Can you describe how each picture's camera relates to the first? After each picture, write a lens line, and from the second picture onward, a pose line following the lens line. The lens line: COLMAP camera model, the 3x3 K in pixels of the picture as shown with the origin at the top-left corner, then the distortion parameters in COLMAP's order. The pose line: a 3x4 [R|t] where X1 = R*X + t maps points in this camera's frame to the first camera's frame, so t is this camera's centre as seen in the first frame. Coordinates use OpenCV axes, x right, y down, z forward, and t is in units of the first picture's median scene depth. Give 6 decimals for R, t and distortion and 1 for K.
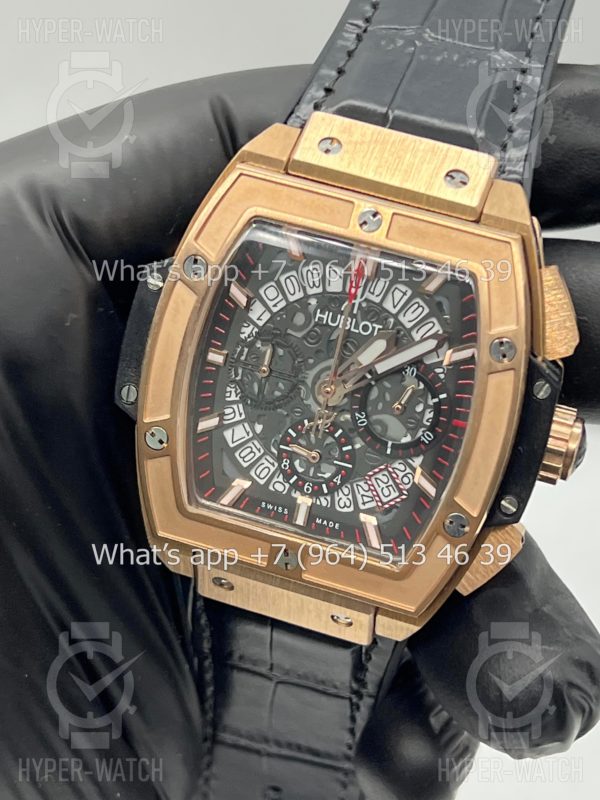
lens RADIAL K [[1850.1, 0, 295.3], [0, 1850.1, 398.7], [0, 0, 1]] dist [0.262391, 0.000000]
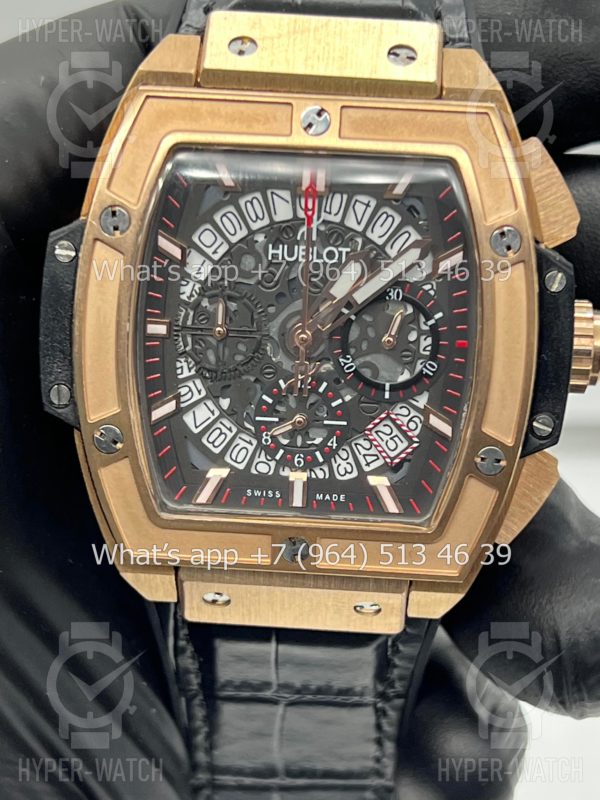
lens RADIAL K [[1850.1, 0, 302.6], [0, 1850.1, 416.1], [0, 0, 1]] dist [0.262391, 0.000000]
pose [[0.967137, -0.208461, 0.145570, -0.109044], [0.211791, 0.977285, -0.007596, 0.035683], [-0.140680, 0.038177, 0.989319, 0.180690]]
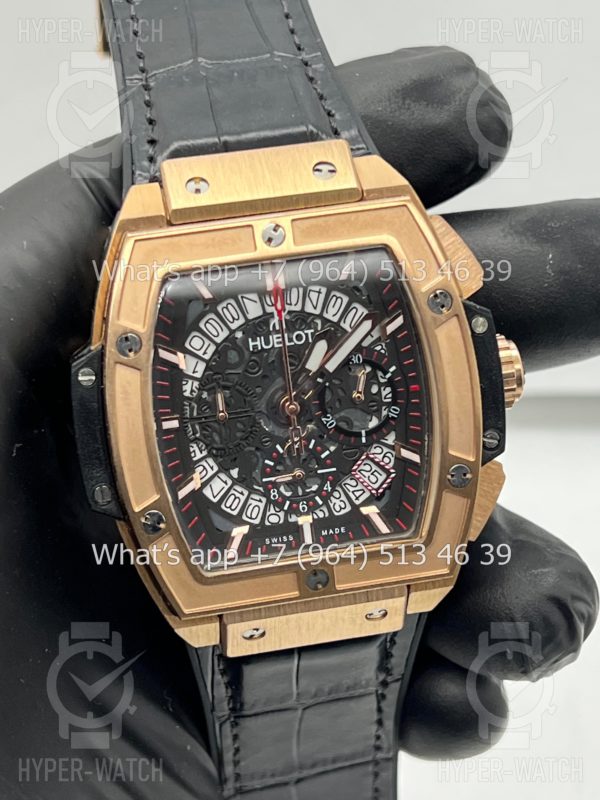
lens RADIAL K [[1850.1, 0, 300.0], [0, 1850.1, 399.1], [0, 0, 1]] dist [0.262391, 0.000000]
pose [[0.871157, -0.388264, 0.300561, -0.278021], [0.398946, 0.916556, 0.027686, -0.034739], [-0.286230, 0.095789, 0.953361, 0.031411]]
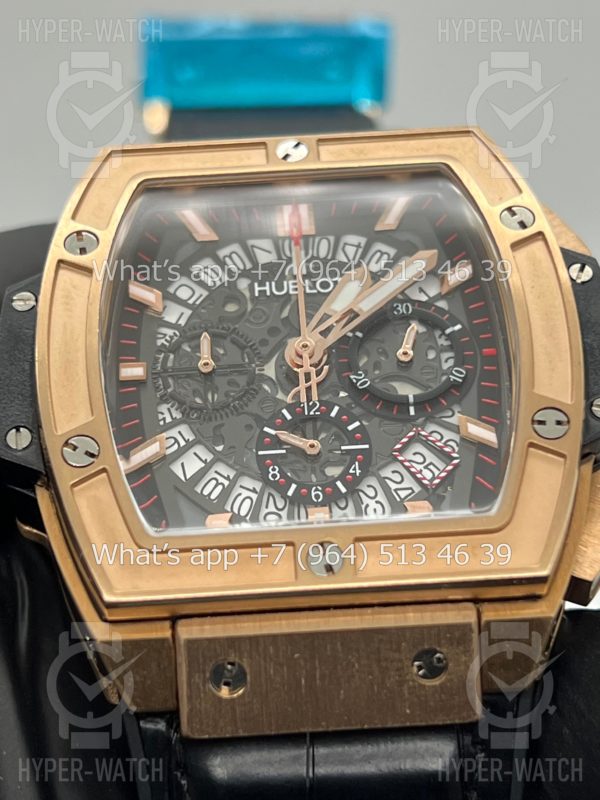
lens RADIAL K [[1850.1, 0, 285.6], [0, 1850.1, 344.0], [0, 0, 1]] dist [0.262391, 0.000000]
pose [[0.938582, -0.130496, 0.319429, -0.212215], [0.316478, 0.694443, -0.646212, 0.443360], [-0.137497, 0.707615, 0.693091, 0.503787]]
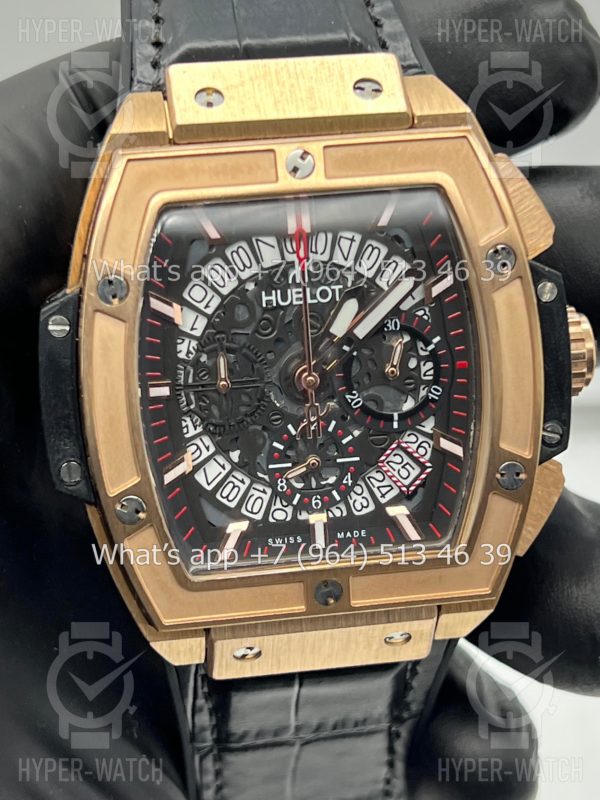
lens RADIAL K [[1850.1, 0, 301.4], [0, 1850.1, 404.2], [0, 0, 1]] dist [0.262391, 0.000000]
pose [[0.893853, -0.338851, 0.293611, -0.228307], [0.344436, 0.938188, 0.034162, -0.023485], [-0.287038, 0.070594, 0.955314, 0.213412]]
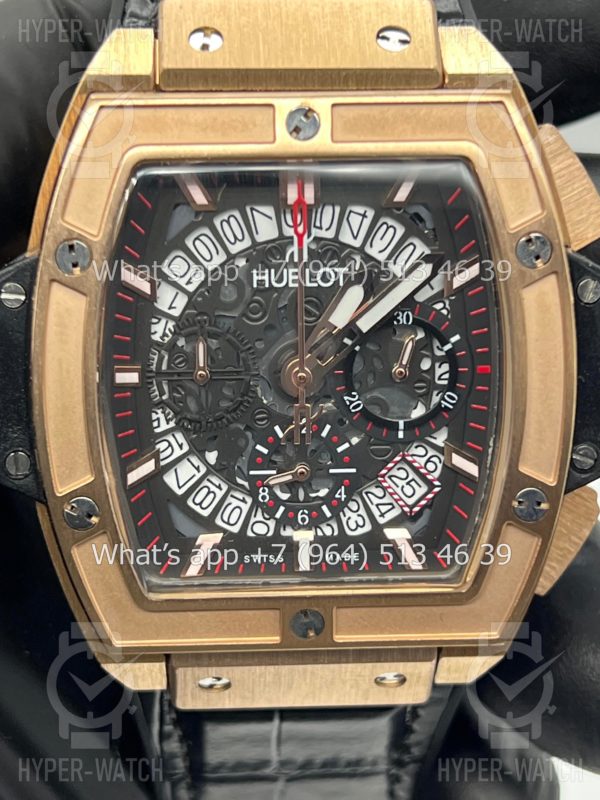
lens RADIAL K [[1850.1, 0, 296.3], [0, 1850.1, 397.3], [0, 0, 1]] dist [0.262391, 0.000000]
pose [[0.934462, -0.282126, 0.217223, -0.138091], [0.281445, 0.958949, 0.034732, -0.021617], [-0.218105, 0.028681, 0.975504, 0.308823]]
